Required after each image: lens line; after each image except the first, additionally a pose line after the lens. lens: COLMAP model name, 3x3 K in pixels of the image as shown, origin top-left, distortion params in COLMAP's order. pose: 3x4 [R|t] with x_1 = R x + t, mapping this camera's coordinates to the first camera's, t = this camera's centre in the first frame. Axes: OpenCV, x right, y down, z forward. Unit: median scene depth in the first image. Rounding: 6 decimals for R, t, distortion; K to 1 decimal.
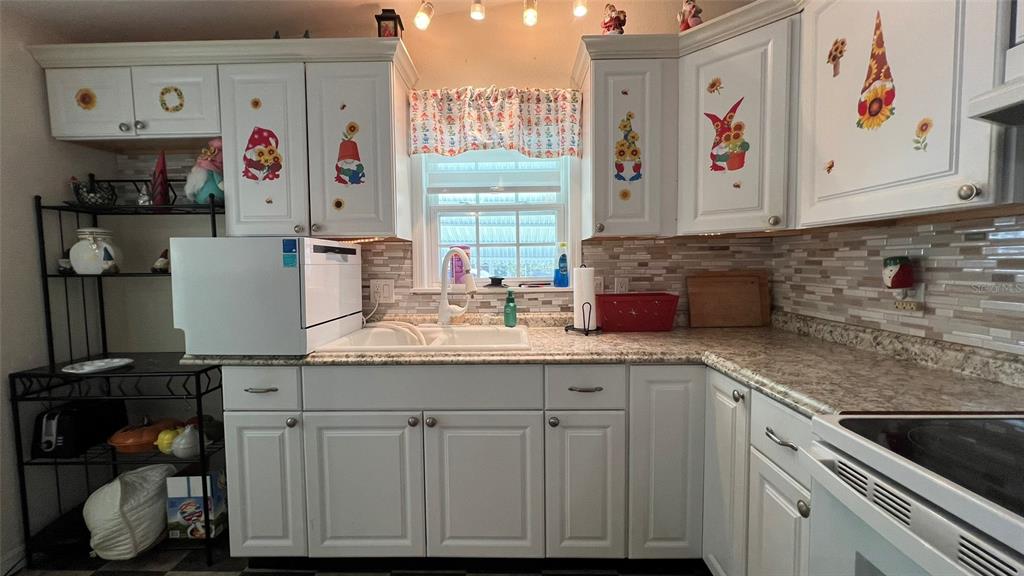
lens RADIAL K [[412.1, 0, 508.8], [0, 412.1, 285.3], [0, 0, 1]] dist [-0.001329, 0.000055]
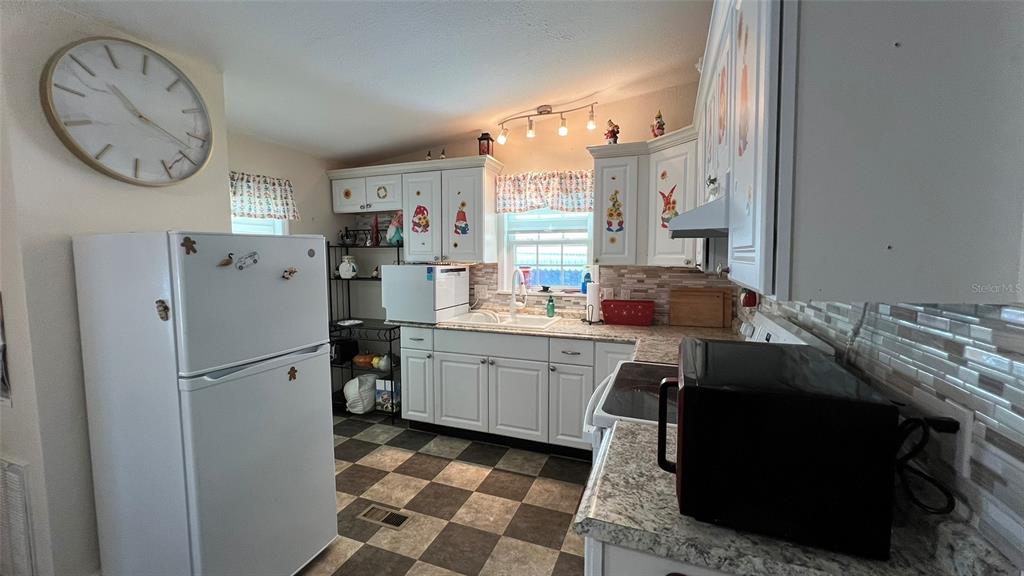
lens RADIAL K [[412.1, 0, 508.8], [0, 412.1, 285.3], [0, 0, 1]] dist [-0.001329, 0.000055]
pose [[0.939909, 0.036145, -0.339506, 0.453532], [-0.029260, 0.999250, 0.025380, -0.070326], [0.340169, -0.013921, 0.940261, -0.674659]]
